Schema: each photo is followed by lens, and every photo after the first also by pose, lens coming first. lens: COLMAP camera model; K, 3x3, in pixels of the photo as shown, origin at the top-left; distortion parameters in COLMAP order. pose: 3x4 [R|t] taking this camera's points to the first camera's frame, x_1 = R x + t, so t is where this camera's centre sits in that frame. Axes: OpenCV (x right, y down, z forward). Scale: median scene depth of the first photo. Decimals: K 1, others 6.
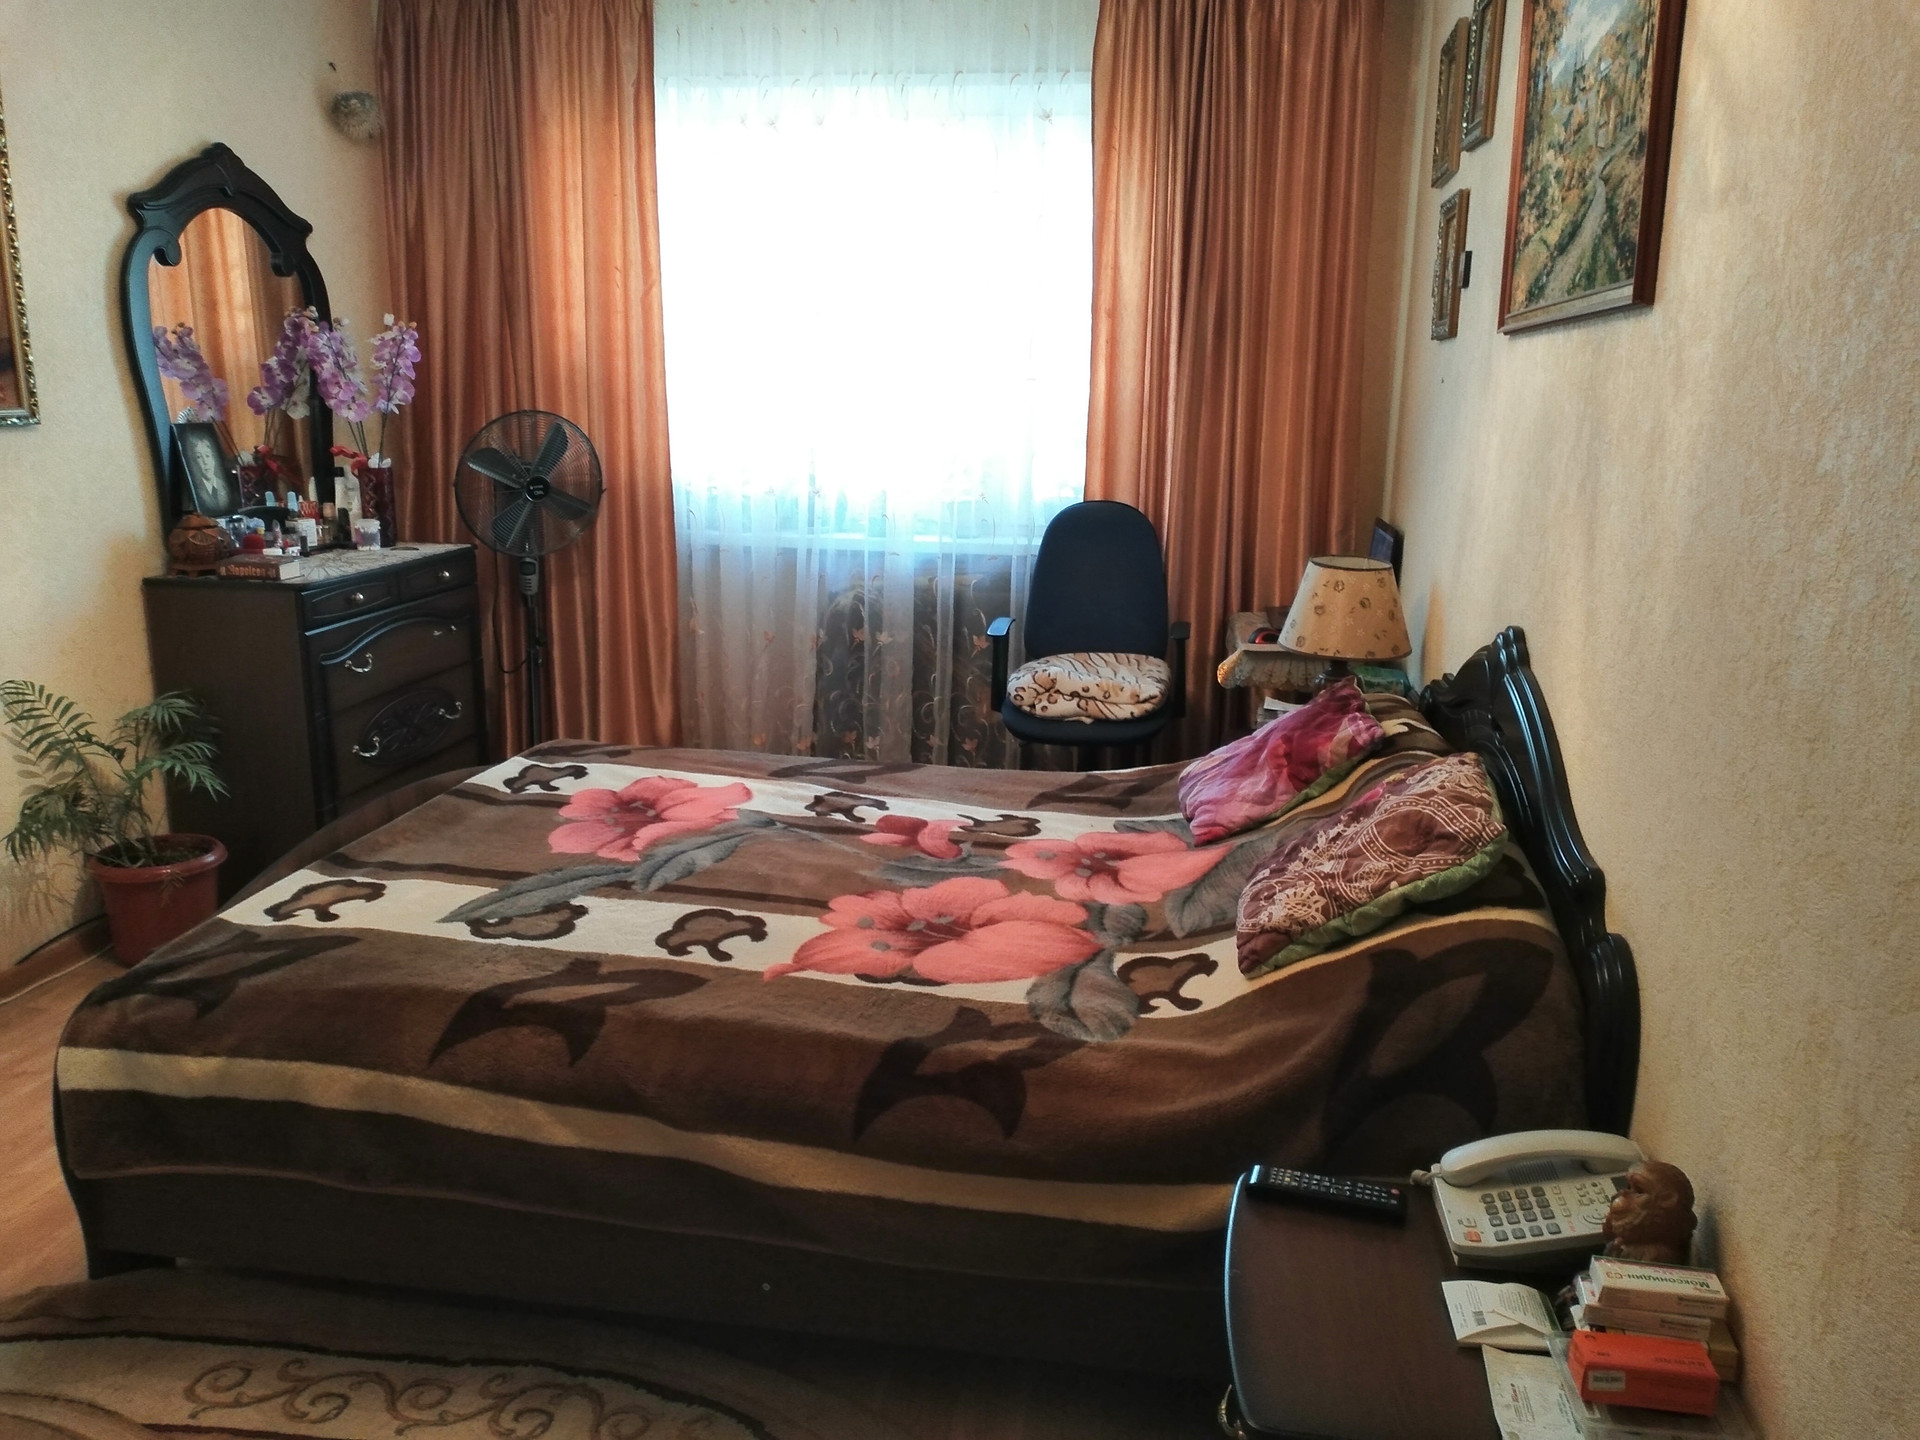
lens RADIAL K [[1493.4, 0, 951.3], [0, 1493.4, 708.0], [0, 0, 1]] dist [0.135619, -0.209780]
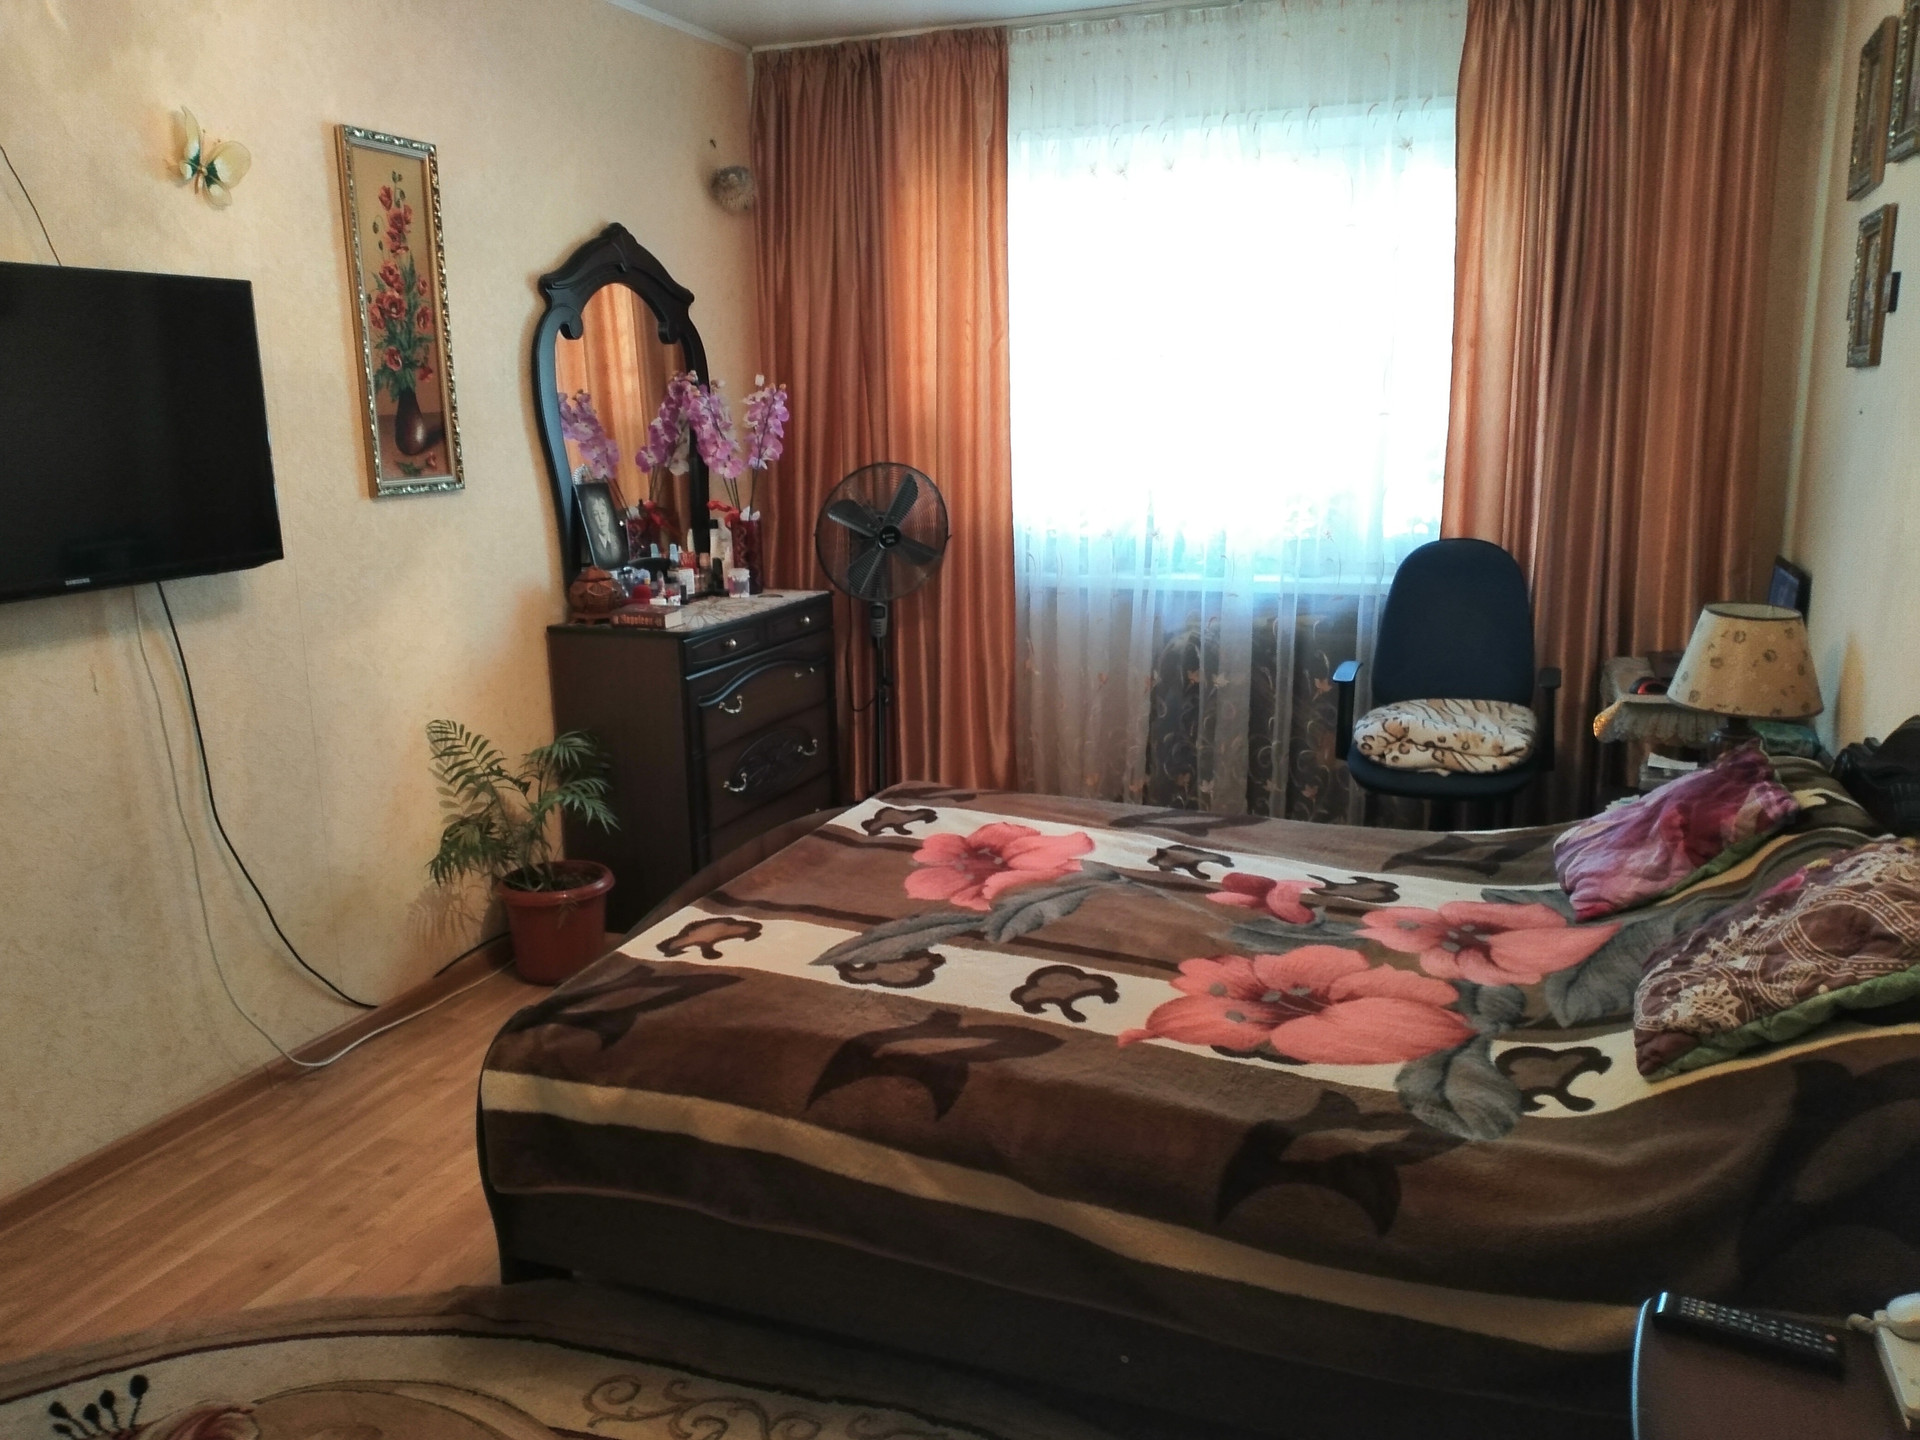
lens RADIAL K [[1493.4, 0, 954.9], [0, 1493.4, 711.4], [0, 0, 1]] dist [0.135619, -0.209780]
pose [[0.978588, 0.015334, -0.205258, -0.024225], [-0.017839, 0.999787, -0.010359, -0.023518], [0.205056, 0.013799, 0.978653, -0.004380]]
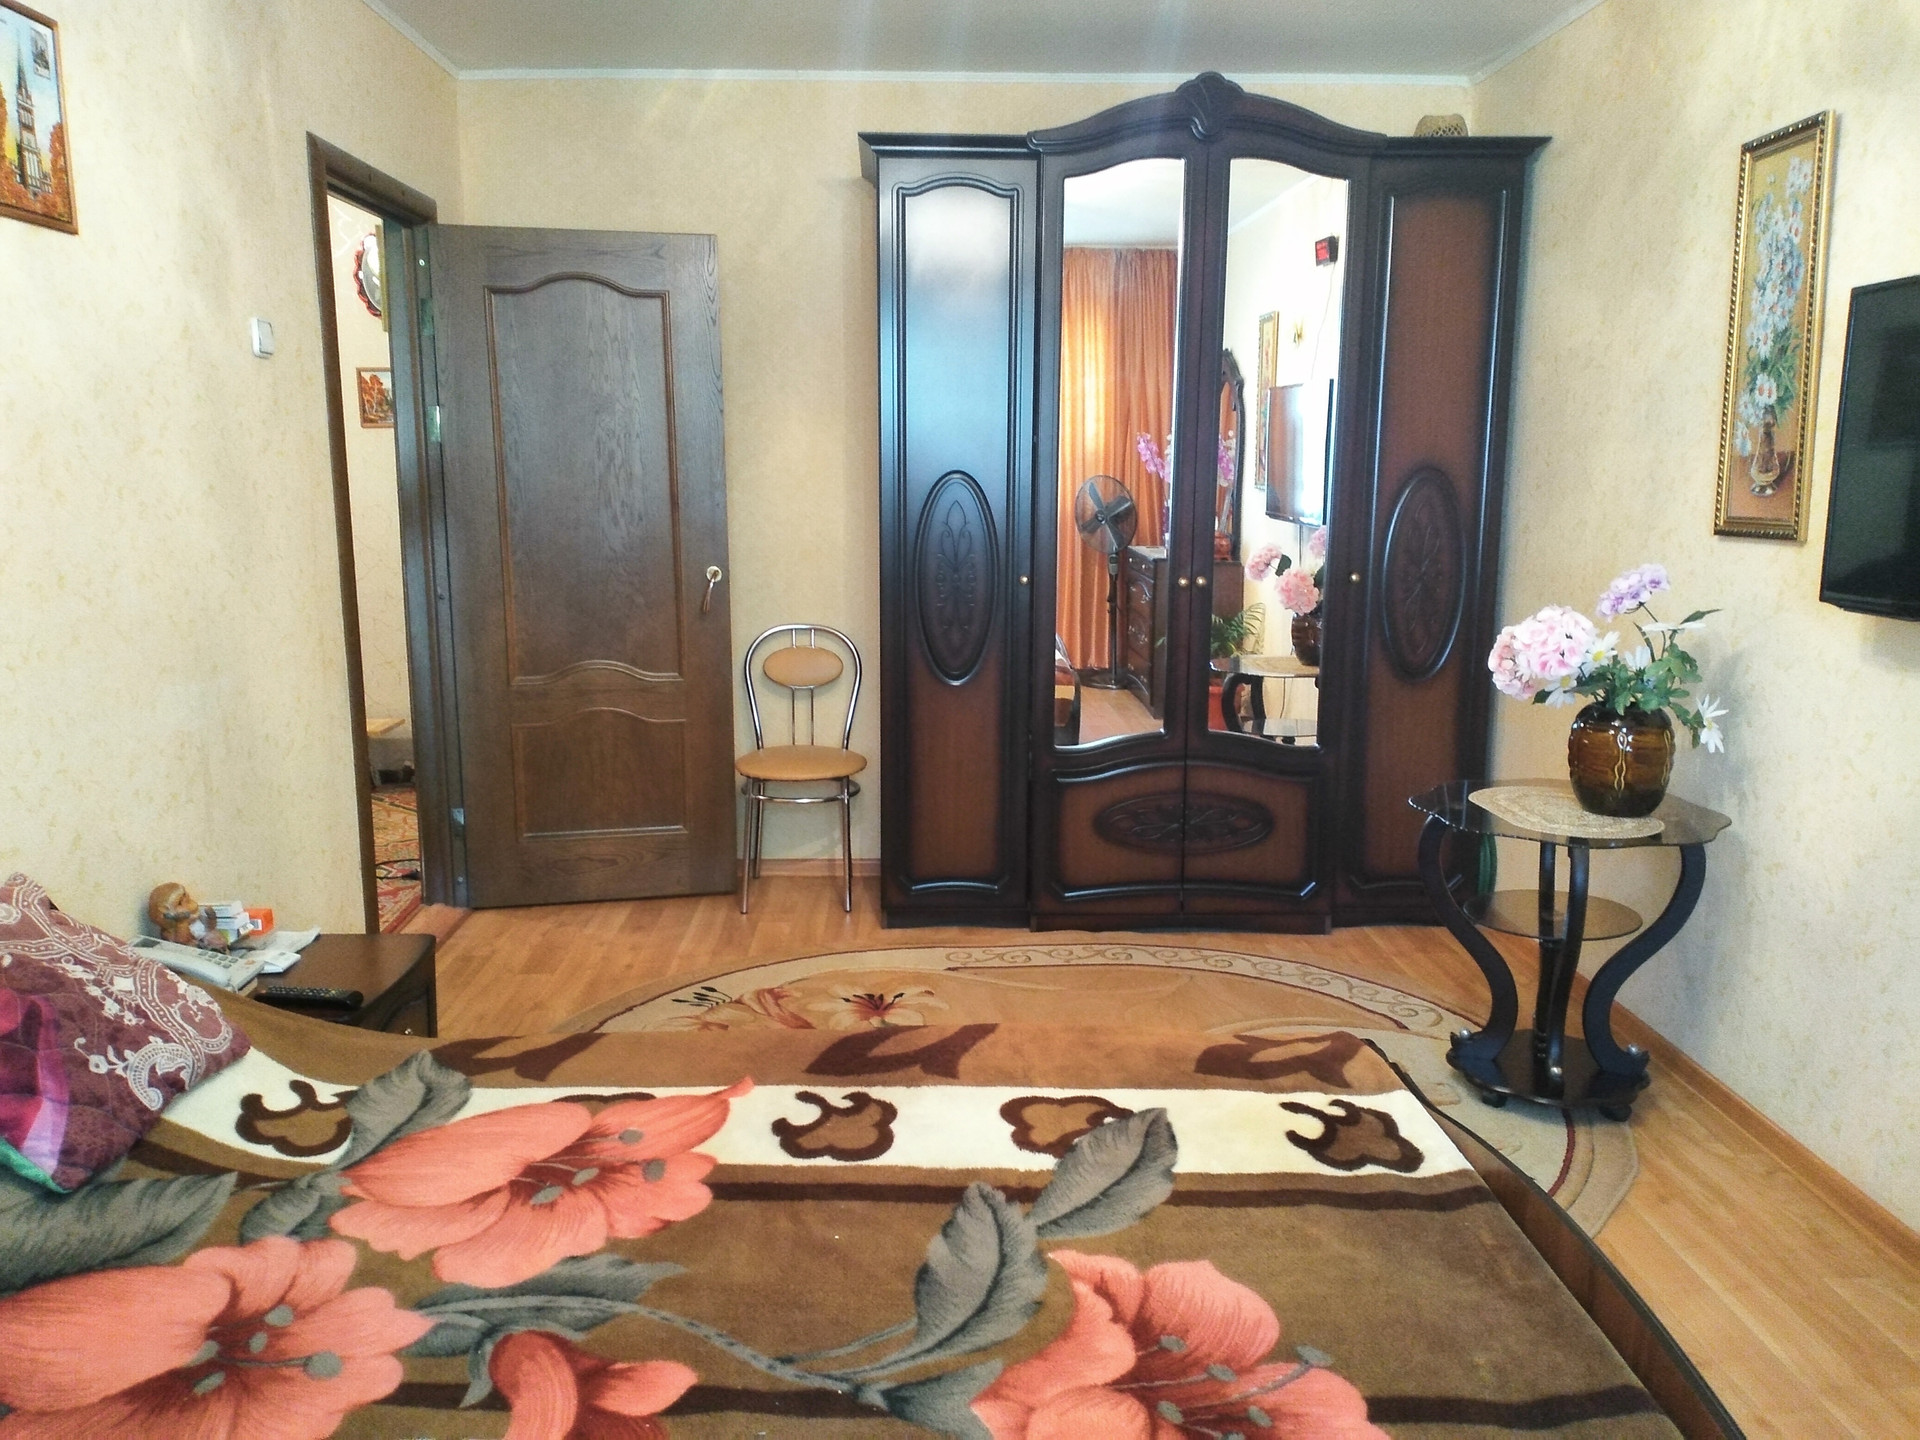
lens RADIAL K [[1493.4, 0, 956.5], [0, 1493.4, 721.2], [0, 0, 1]] dist [0.135619, -0.209780]
pose [[-0.979590, 0.022496, -0.199742, -0.054088], [-0.053856, 0.928009, 0.368643, -0.331487], [0.193655, 0.371877, -0.907857, 1.504572]]
